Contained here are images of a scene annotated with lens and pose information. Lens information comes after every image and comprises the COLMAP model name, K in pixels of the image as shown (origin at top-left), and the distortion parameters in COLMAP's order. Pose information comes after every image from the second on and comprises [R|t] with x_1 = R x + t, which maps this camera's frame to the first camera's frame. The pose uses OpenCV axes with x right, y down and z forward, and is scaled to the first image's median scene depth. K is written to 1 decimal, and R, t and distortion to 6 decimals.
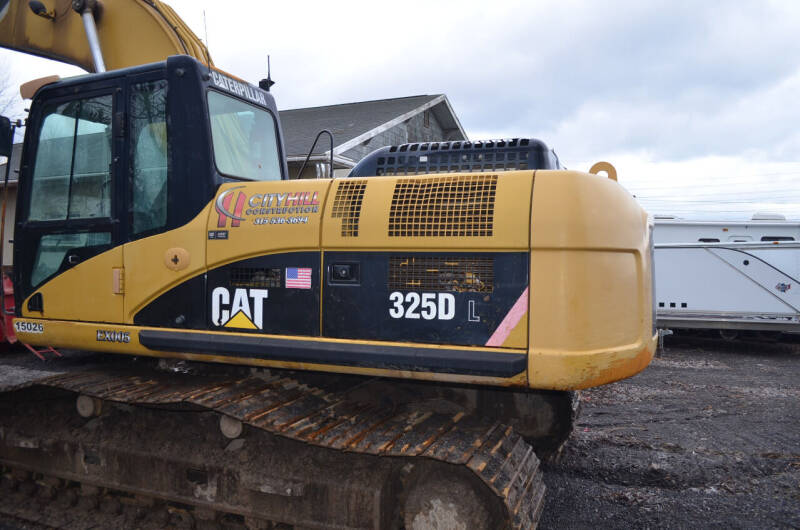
lens RADIAL K [[637.2, 0, 400.0], [0, 637.2, 265.0], [0, 0, 1]] dist [-0.075781, 0.002866]
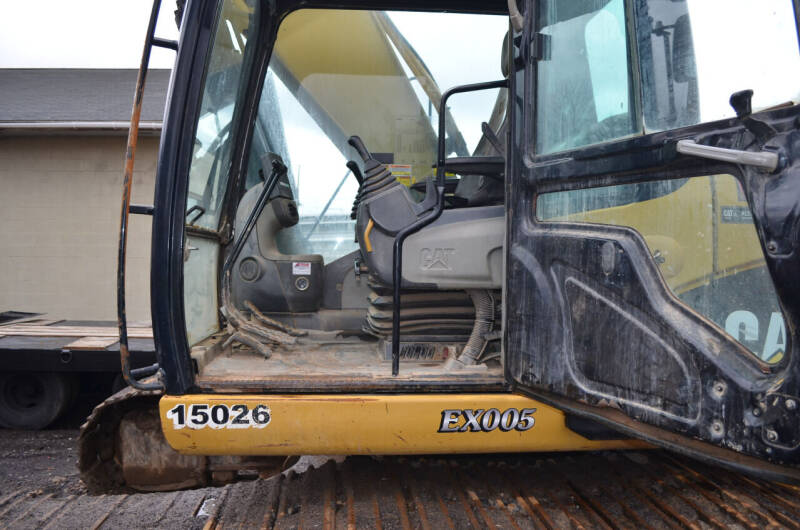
lens RADIAL K [[637.2, 0, 400.0], [0, 637.2, 265.0], [0, 0, 1]] dist [-0.075781, 0.002866]
pose [[0.892429, 0.003443, 0.451174, -0.686494], [-0.002868, 0.999994, -0.001958, -0.001670], [-0.451178, 0.000453, 0.892434, 0.567417]]
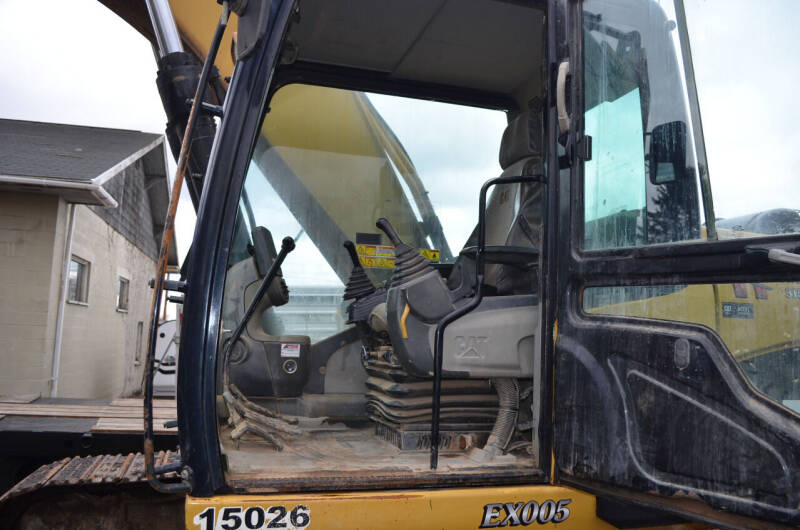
lens RADIAL K [[637.2, 0, 400.0], [0, 637.2, 265.0], [0, 0, 1]] dist [-0.075781, 0.002866]
pose [[0.777771, 0.095001, 0.621327, -0.784362], [-0.025437, 0.992459, -0.119905, -0.009609], [-0.628033, 0.077454, 0.774323, 0.643156]]
